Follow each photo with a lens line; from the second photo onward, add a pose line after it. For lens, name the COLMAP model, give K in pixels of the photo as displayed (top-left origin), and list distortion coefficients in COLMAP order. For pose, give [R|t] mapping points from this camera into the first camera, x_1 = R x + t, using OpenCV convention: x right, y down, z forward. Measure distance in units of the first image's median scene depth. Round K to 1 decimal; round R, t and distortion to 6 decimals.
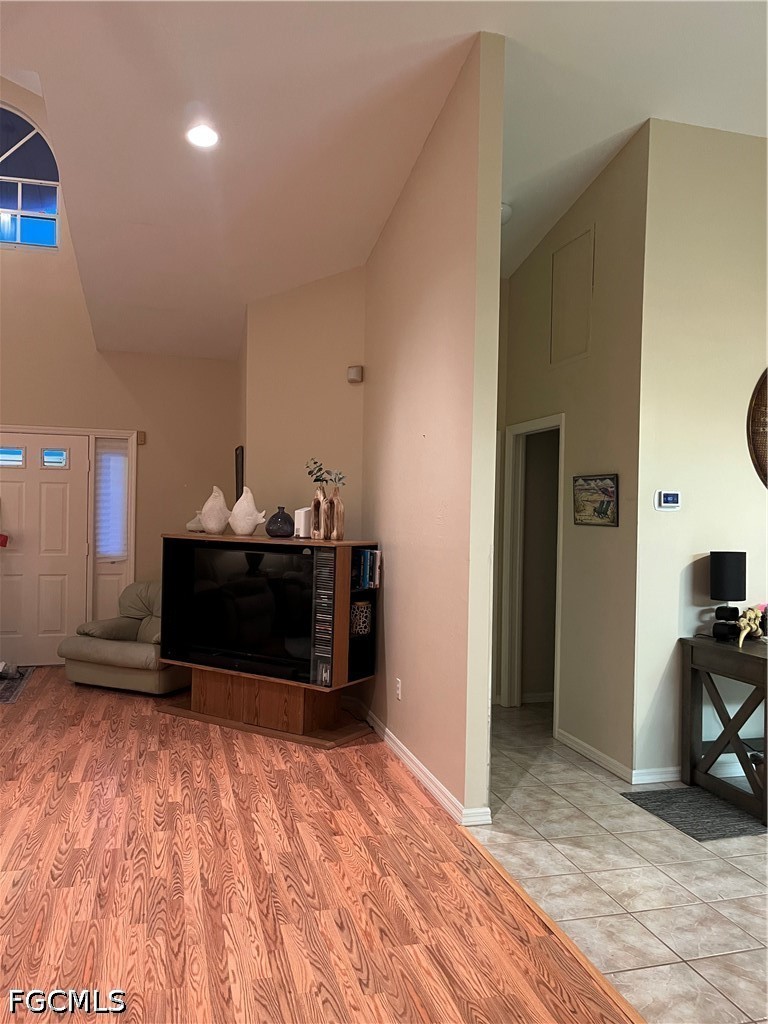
lens RADIAL K [[786.3, 0, 374.9], [0, 786.3, 512.9], [0, 0, 1]] dist [0.065289, -0.074813]
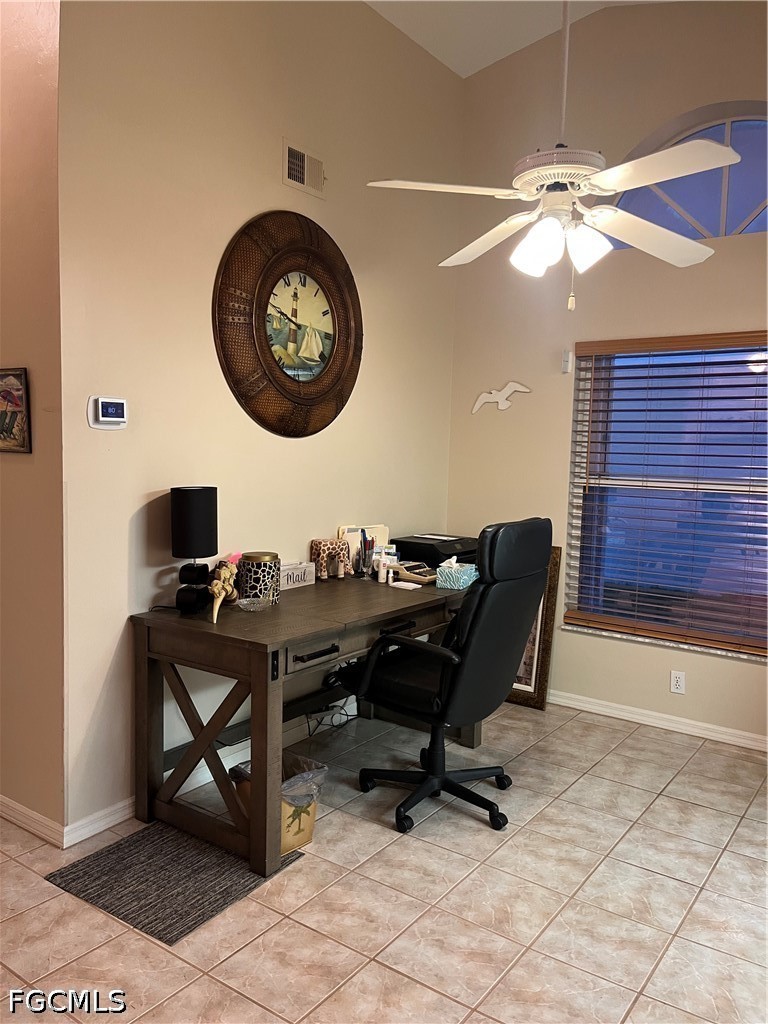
lens RADIAL K [[778.1, 0, 384.0], [0, 778.1, 512.0], [0, 0, 1]] dist [0.073726, -0.118618]
pose [[0.766076, -0.057553, 0.640168, 0.125638], [-0.008253, 0.995020, 0.099331, -0.000528], [-0.642697, -0.081379, 0.761786, 0.355762]]
